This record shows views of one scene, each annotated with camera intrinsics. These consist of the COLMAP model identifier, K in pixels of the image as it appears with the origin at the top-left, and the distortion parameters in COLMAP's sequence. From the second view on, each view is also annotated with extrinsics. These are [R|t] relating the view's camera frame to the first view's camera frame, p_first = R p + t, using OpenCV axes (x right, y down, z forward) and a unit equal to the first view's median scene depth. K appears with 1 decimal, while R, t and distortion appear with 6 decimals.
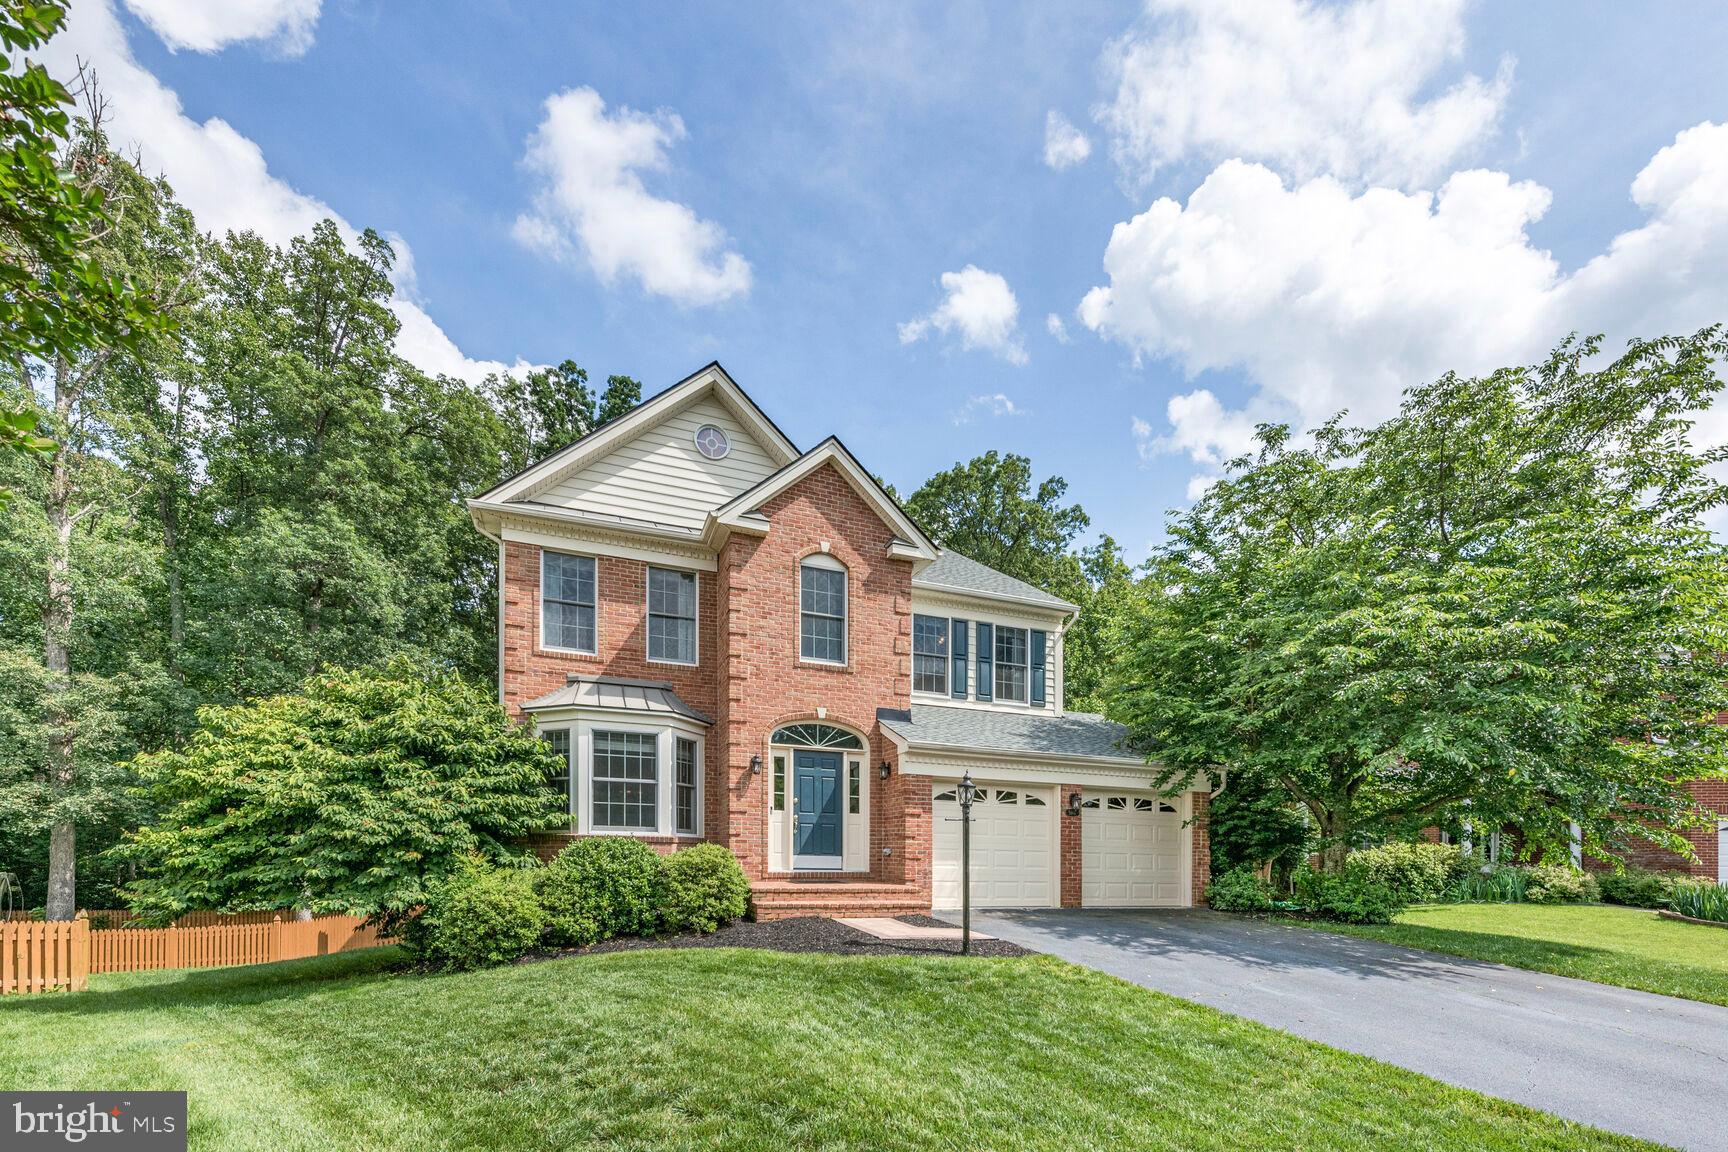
lens RADIAL K [[732.5, 0, 843.6], [0, 732.5, 709.1], [0, 0, 1]] dist [0.008054, -0.002401]
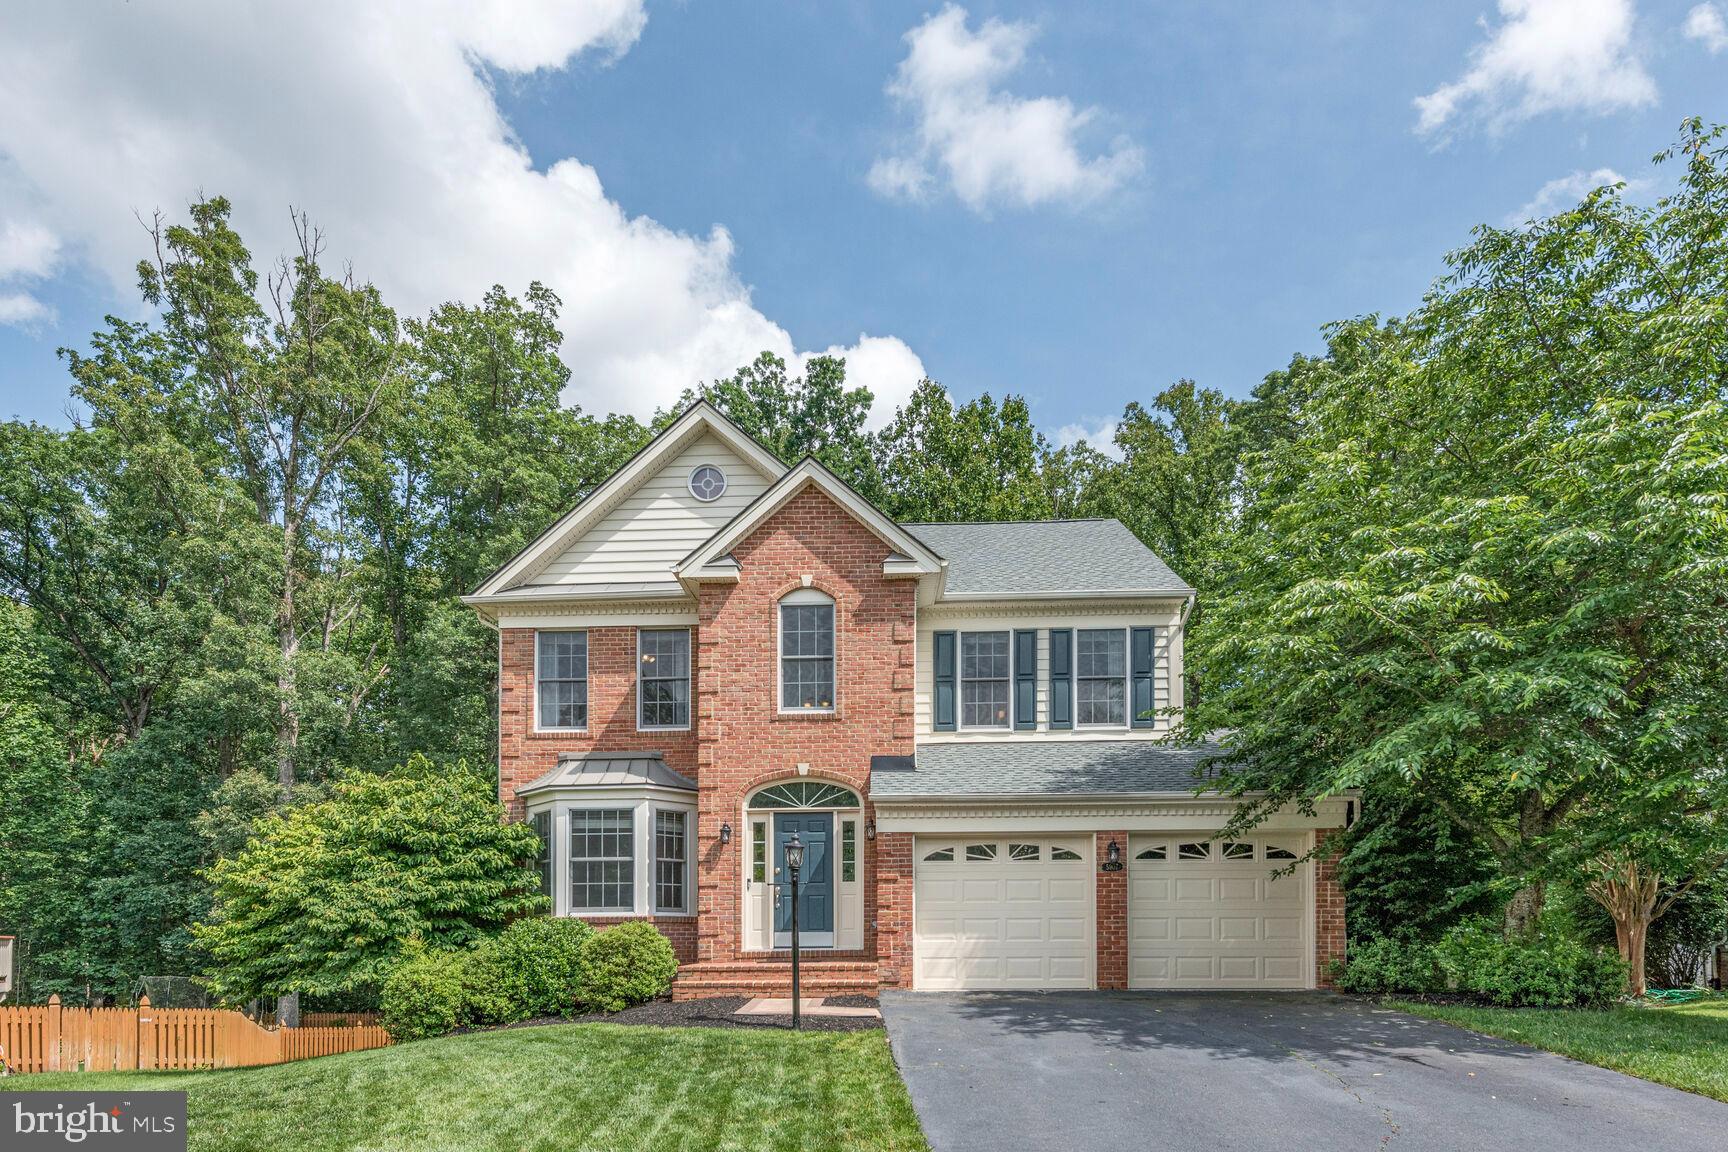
lens RADIAL K [[1013.9, 0, 857.4], [0, 1013.9, 682.7], [0, 0, 1]] dist [0.012218, -0.012284]
pose [[0.923265, -0.121685, -0.364382, 0.498061], [0.099568, 0.991893, -0.078957, 0.004734], [0.371036, 0.036618, 0.927896, -0.121008]]
